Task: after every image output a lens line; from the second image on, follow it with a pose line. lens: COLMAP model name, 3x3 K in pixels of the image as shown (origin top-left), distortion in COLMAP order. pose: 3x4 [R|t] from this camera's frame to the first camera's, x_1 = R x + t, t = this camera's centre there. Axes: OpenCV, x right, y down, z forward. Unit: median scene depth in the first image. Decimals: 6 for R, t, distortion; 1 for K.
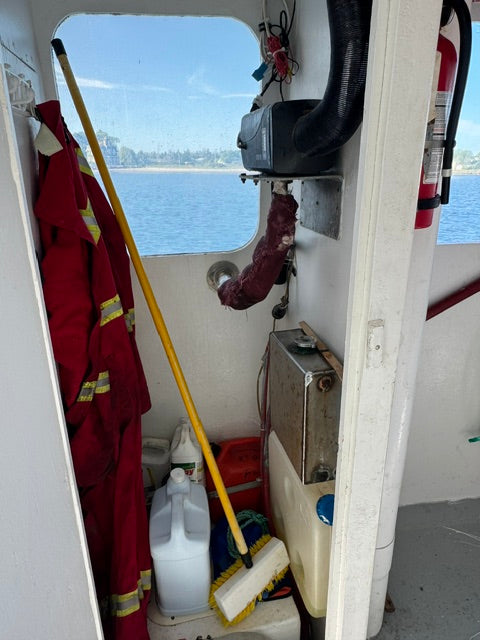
lens RADIAL K [[439.6, 0, 240.0], [0, 439.6, 320.0], [0, 0, 1]] dist [0.012436, 0.003495]
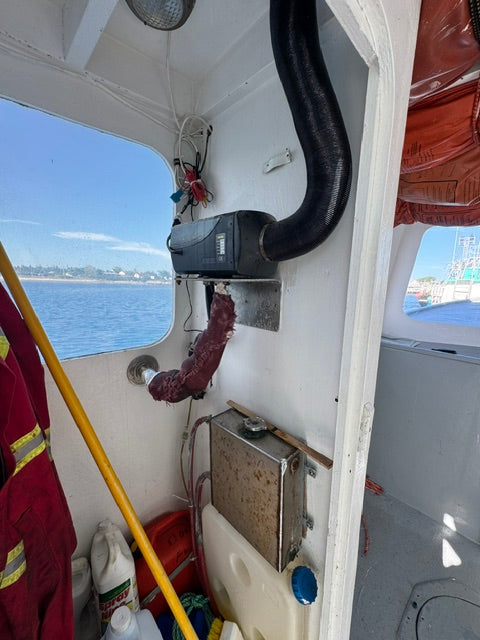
lens RADIAL K [[259.7, 0, 241.0], [0, 259.7, 320.6], [0, 0, 1]] dist [-0.003449, 0.000325]
pose [[0.851000, -0.052370, 0.522548, -0.194889], [0.147164, 0.978930, -0.141557, -0.111012], [-0.504125, 0.197365, 0.840777, 0.401650]]
